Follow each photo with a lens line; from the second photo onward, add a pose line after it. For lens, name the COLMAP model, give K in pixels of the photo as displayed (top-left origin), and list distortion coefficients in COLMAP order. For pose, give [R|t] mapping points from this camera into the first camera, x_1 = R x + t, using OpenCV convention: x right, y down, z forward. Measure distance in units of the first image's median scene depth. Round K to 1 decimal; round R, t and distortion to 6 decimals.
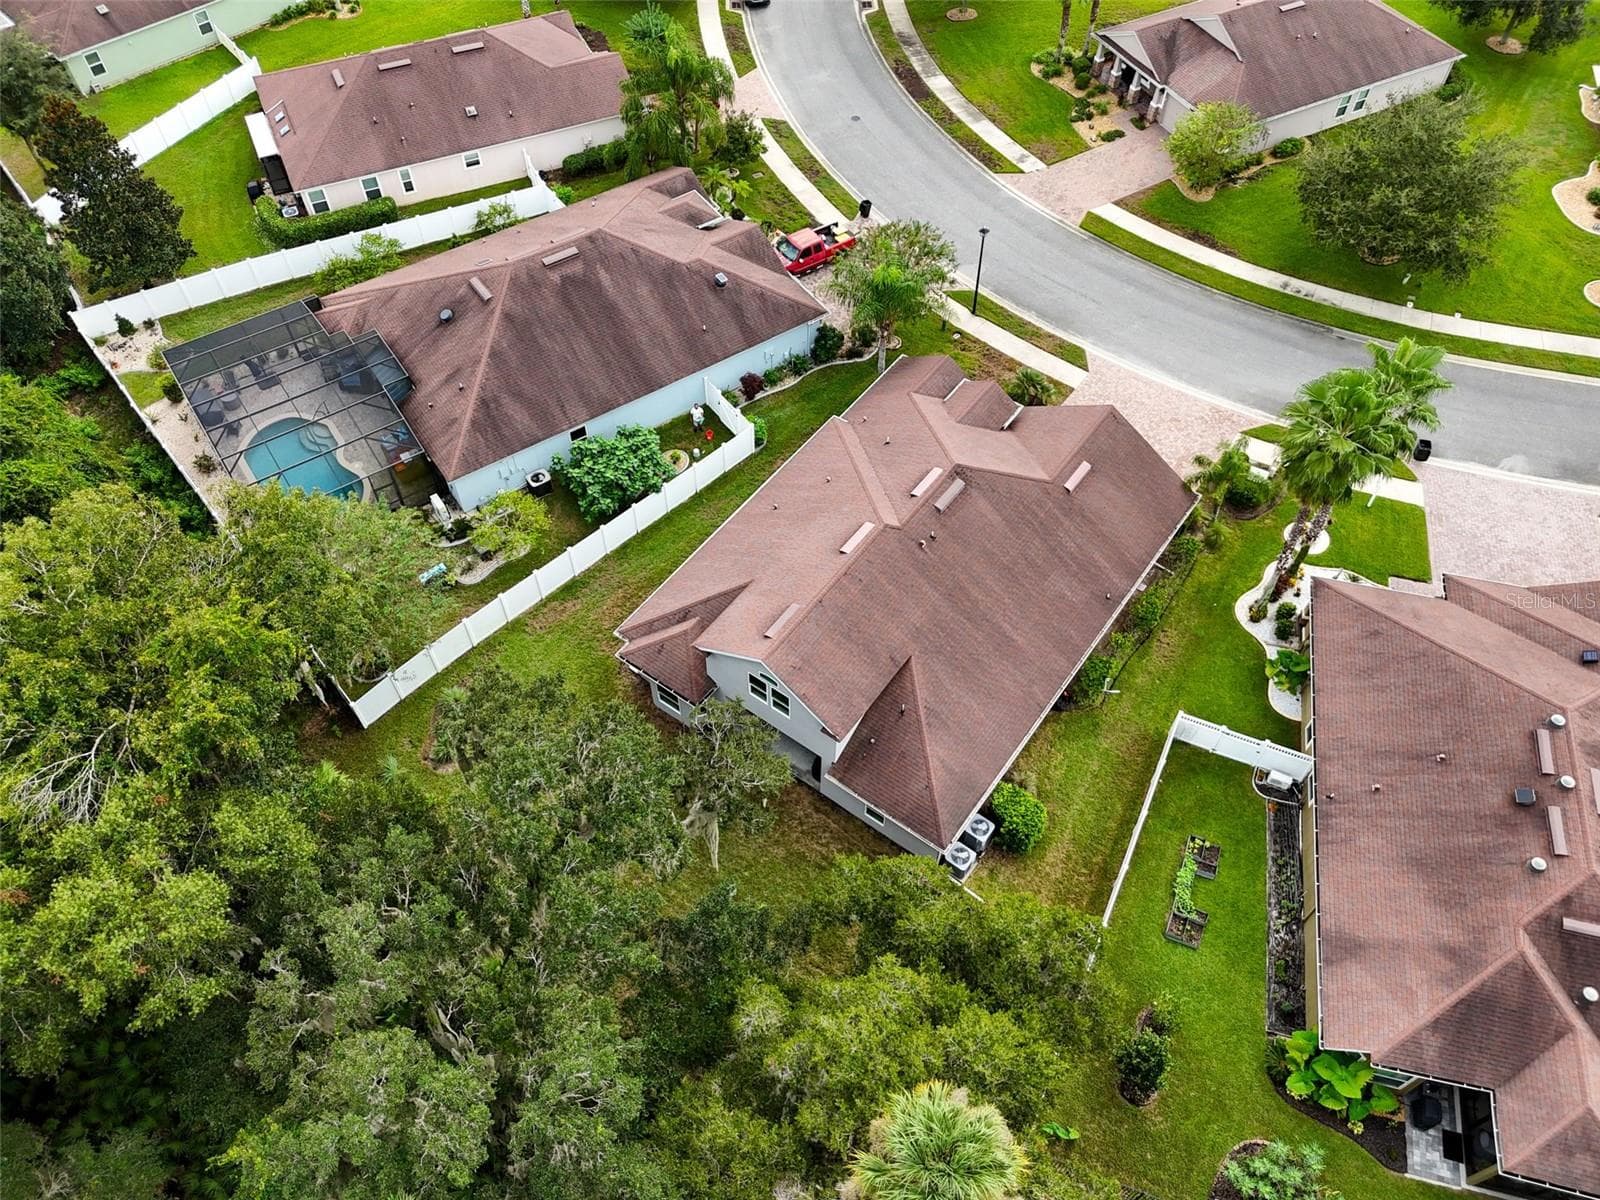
lens RADIAL K [[1181.5, 0, 795.6], [0, 1181.5, 598.5], [0, 0, 1]] dist [0.057707, -0.049029]
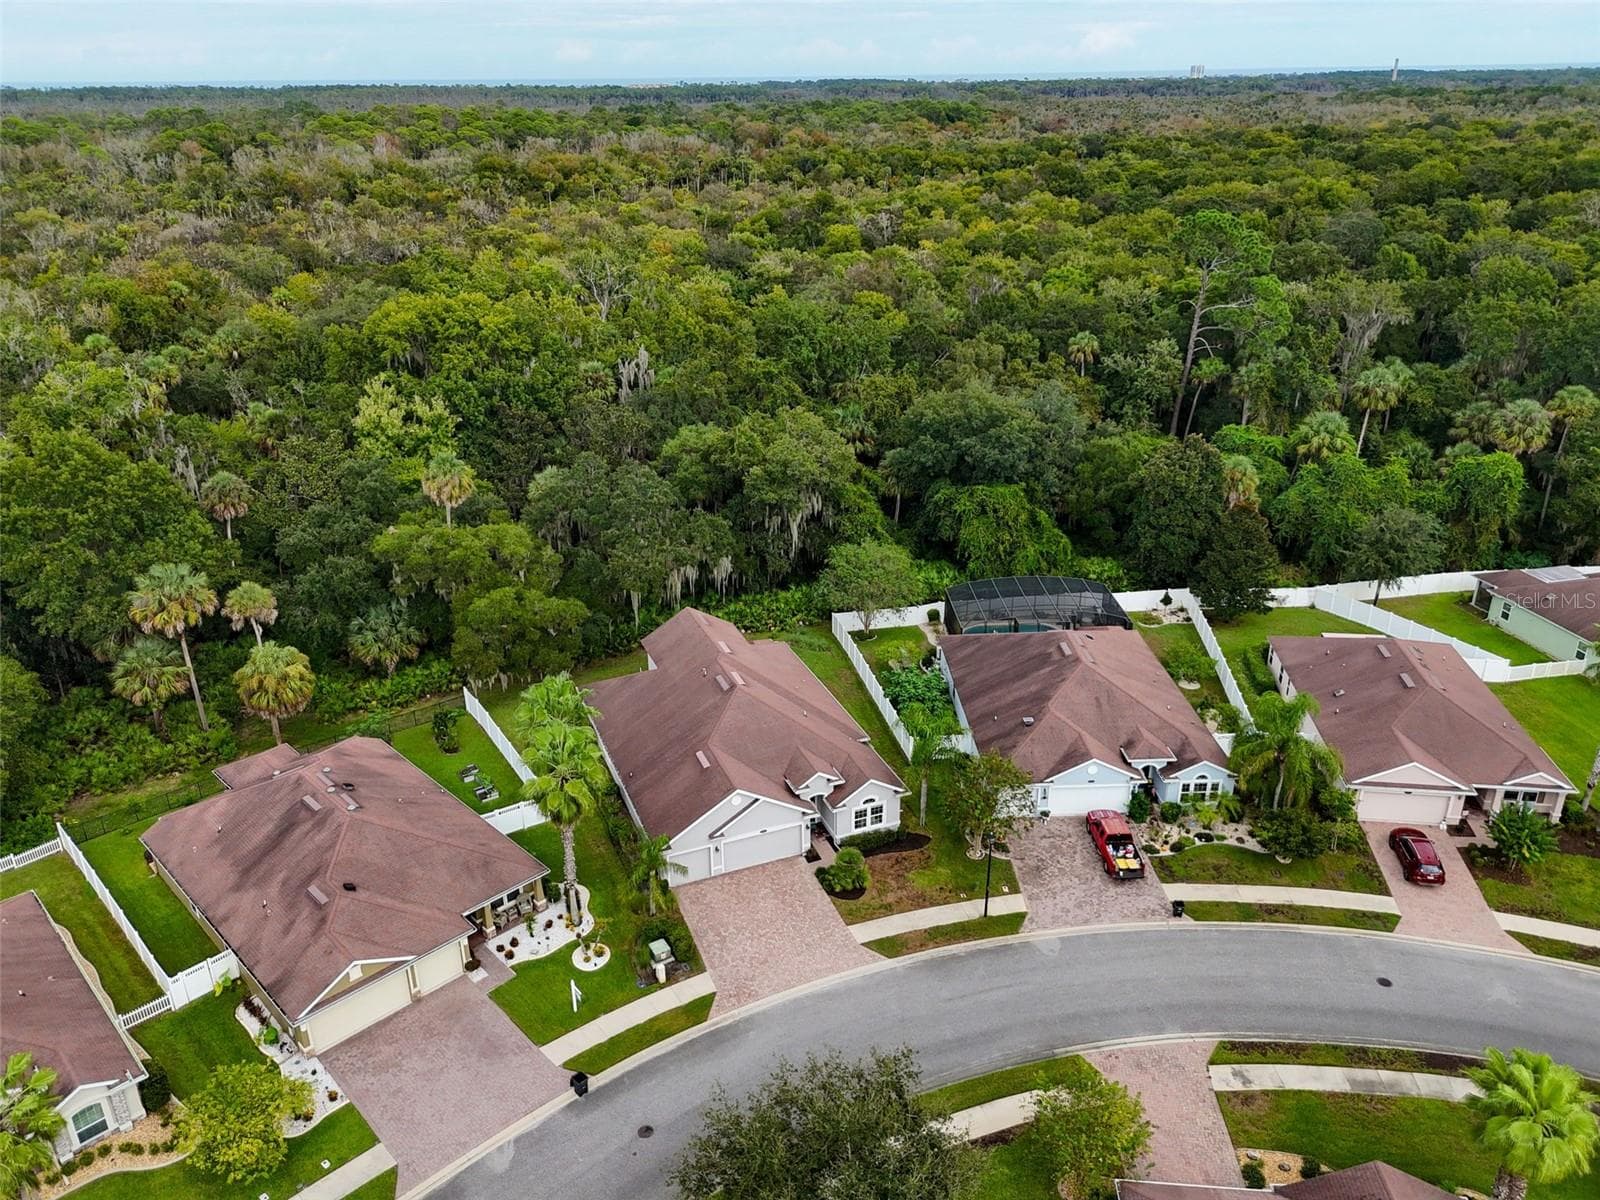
lens RADIAL K [[1181.5, 0, 801.1], [0, 1181.5, 597.3], [0, 0, 1]] dist [0.057707, -0.049029]
pose [[-0.527989, 0.347217, -0.775028, 0.977551], [-0.673093, 0.385394, 0.631204, -0.931800], [0.517856, 0.854934, 0.030226, 0.702888]]
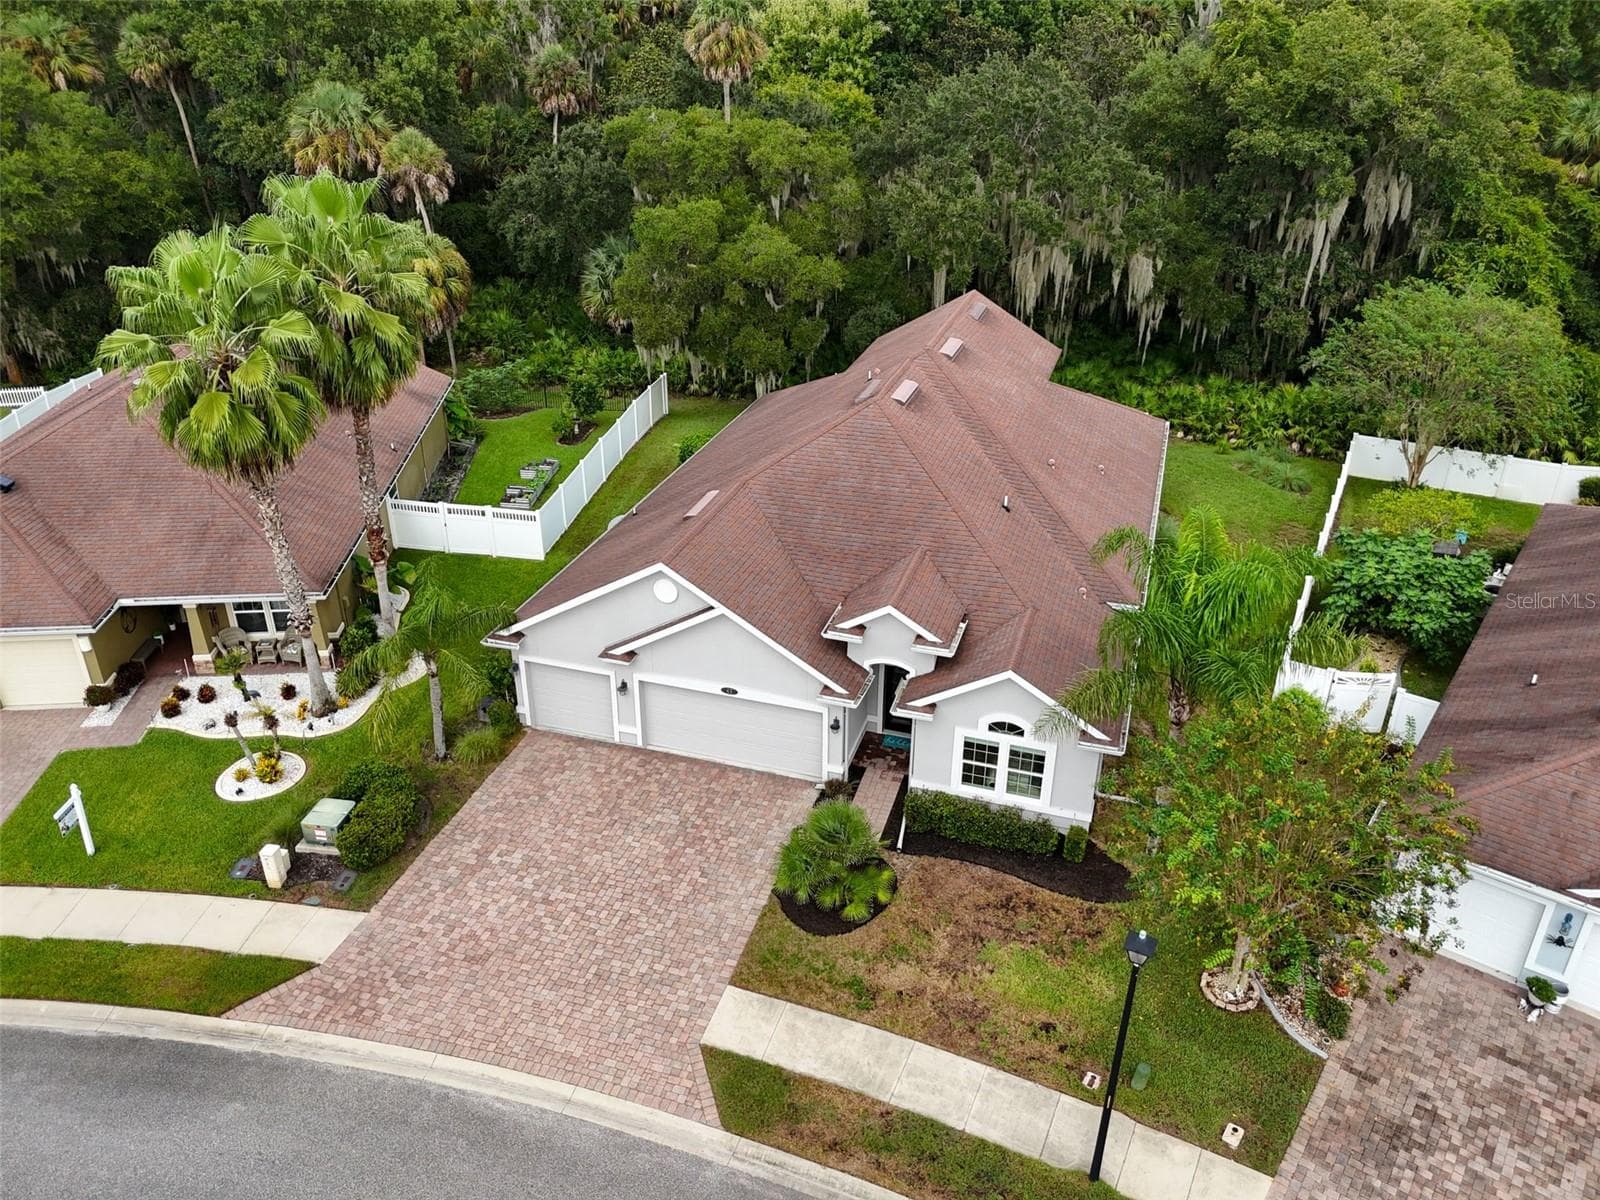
lens RADIAL K [[1181.5, 0, 802.4], [0, 1181.5, 598.7], [0, 0, 1]] dist [0.057707, -0.049029]
pose [[-0.947936, 0.142344, -0.284877, 0.307239], [-0.257758, 0.182398, 0.948837, -0.578463], [0.187022, 0.972867, -0.136211, 0.941571]]
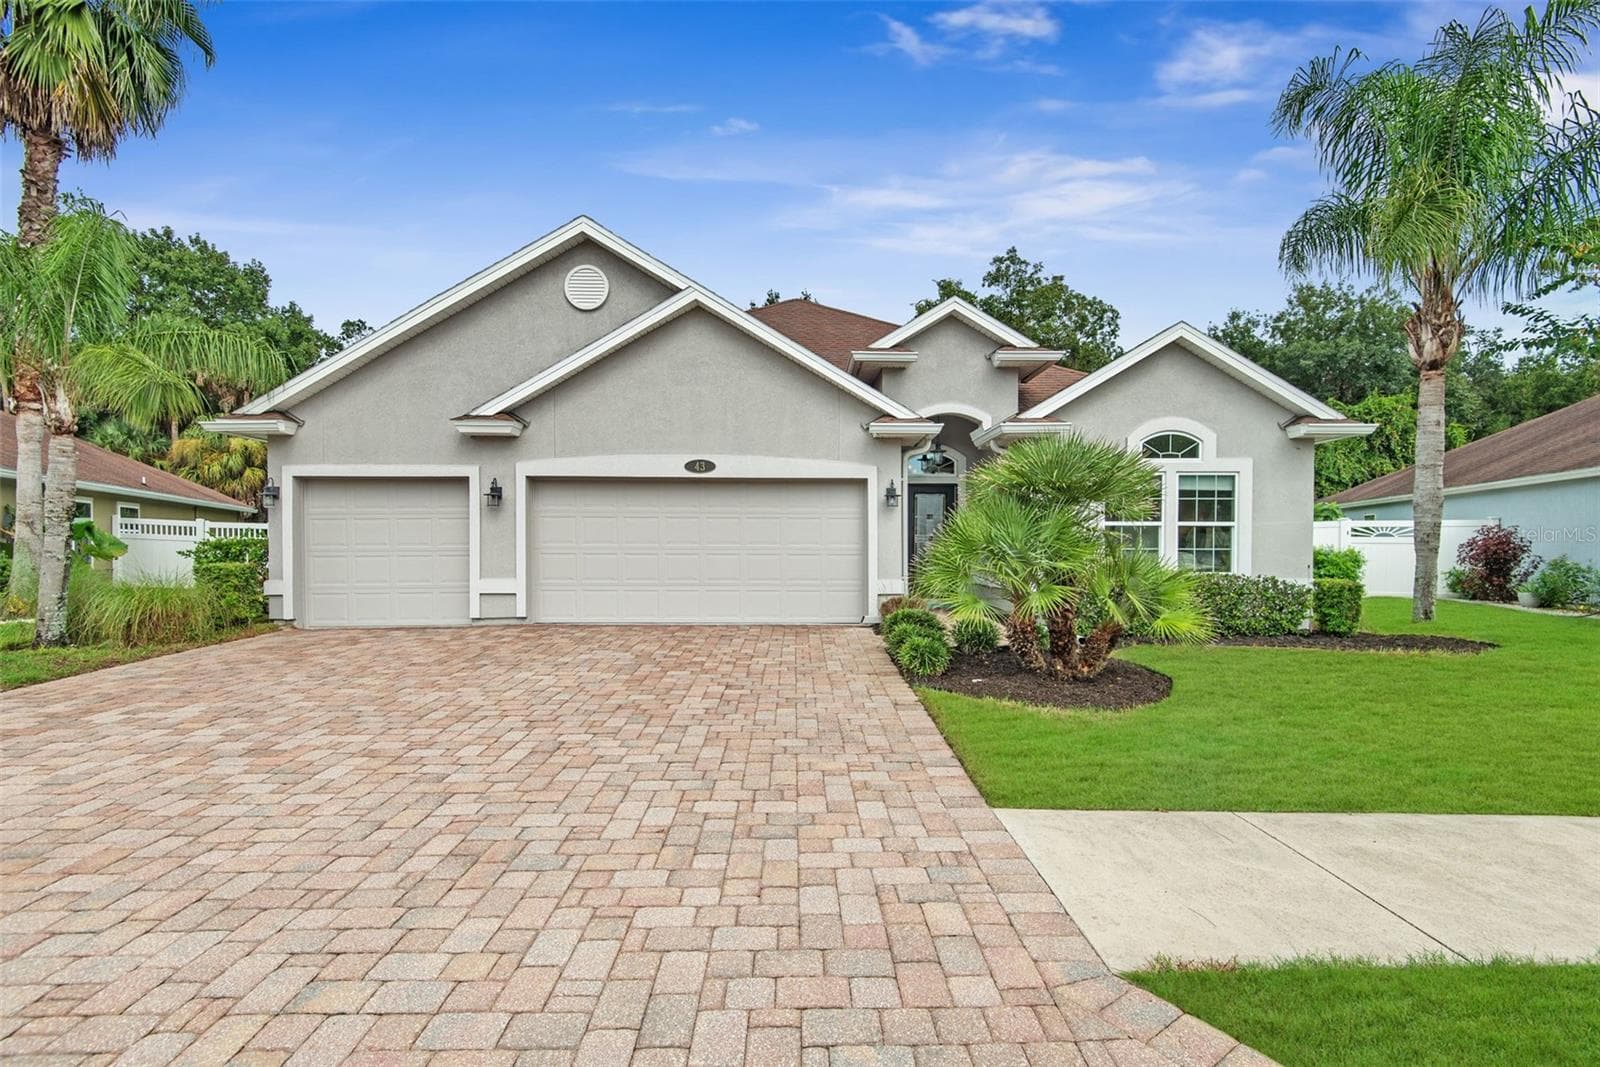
lens RADIAL K [[740.8, 0, 810.5], [0, 740.8, 563.9], [0, 0, 1]] dist [0.005218, -0.004318]
pose [[-0.792762, 0.012379, -0.609406, 0.289929], [-0.487136, 0.588078, 0.645649, -0.225425], [0.366371, 0.808709, -0.460175, 1.014101]]
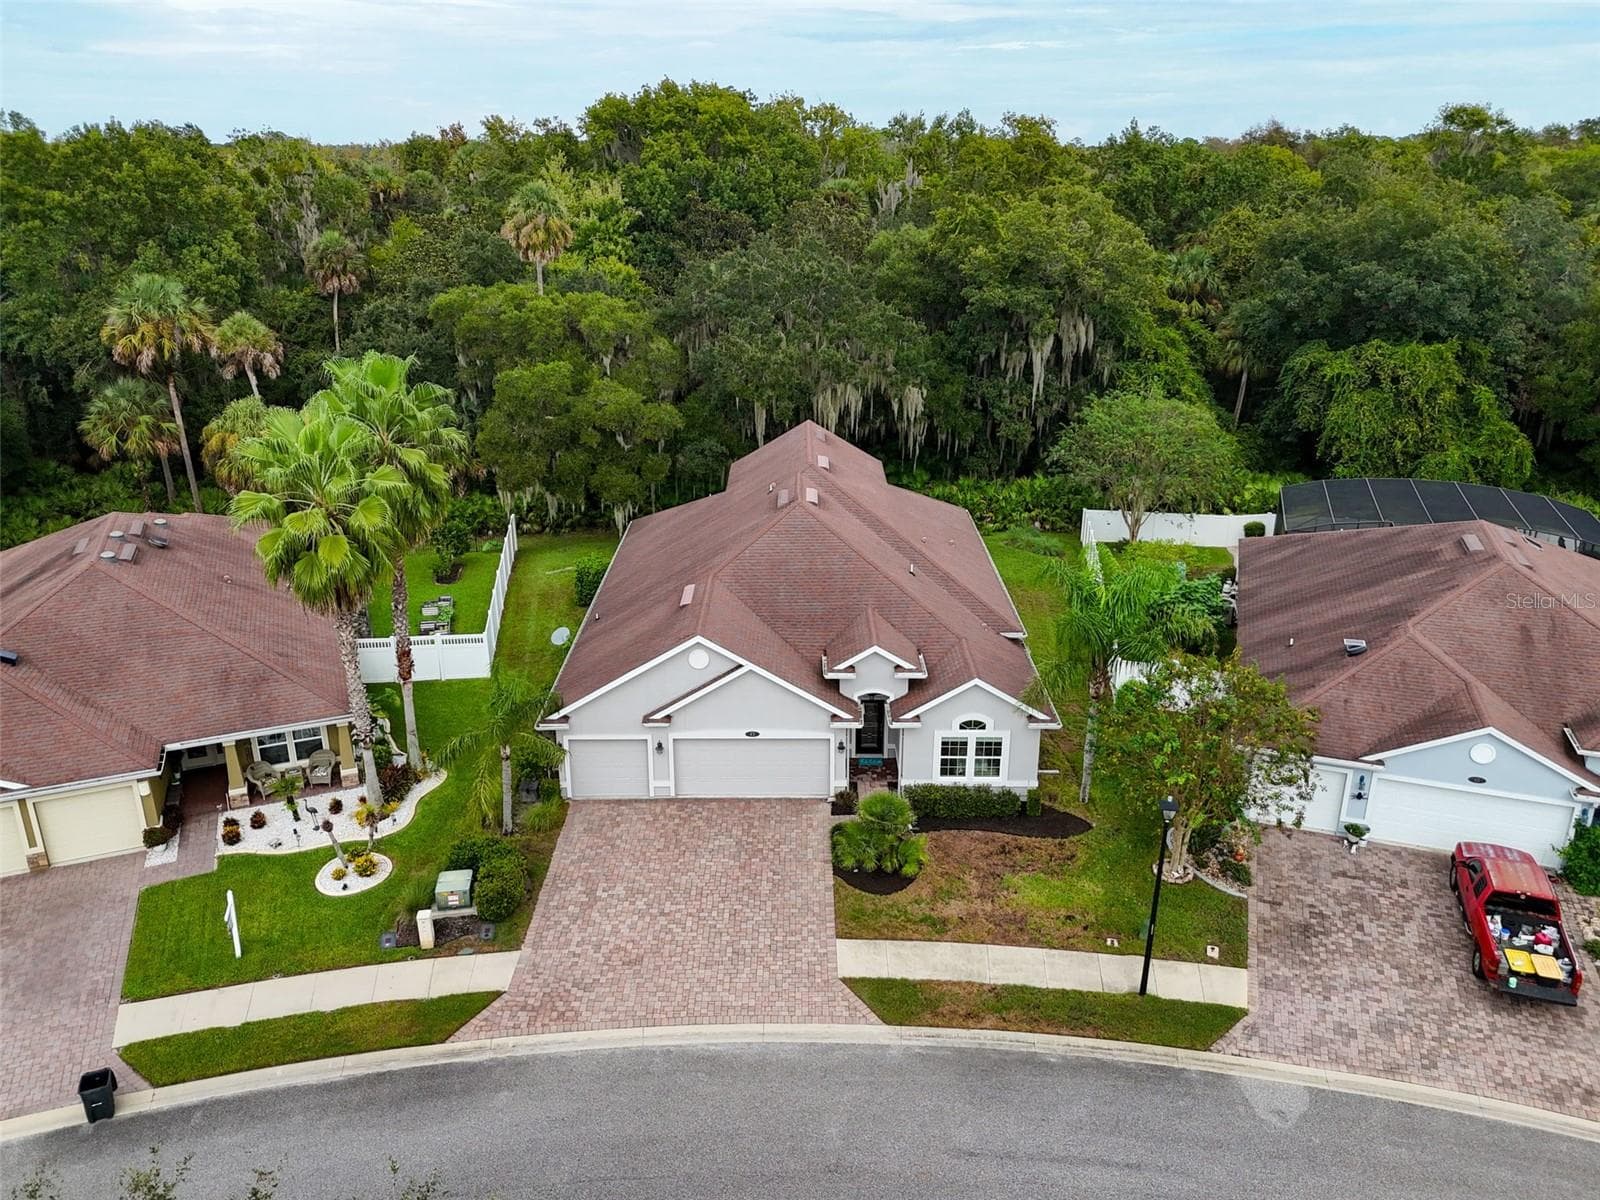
lens RADIAL K [[1181.5, 0, 802.4], [0, 1181.5, 596.9], [0, 0, 1]] dist [0.057707, -0.049029]
pose [[-0.805301, 0.207884, -0.555225, 0.499756], [-0.474018, 0.336718, 0.813590, -0.632500], [0.356087, 0.918371, -0.172618, 0.955603]]
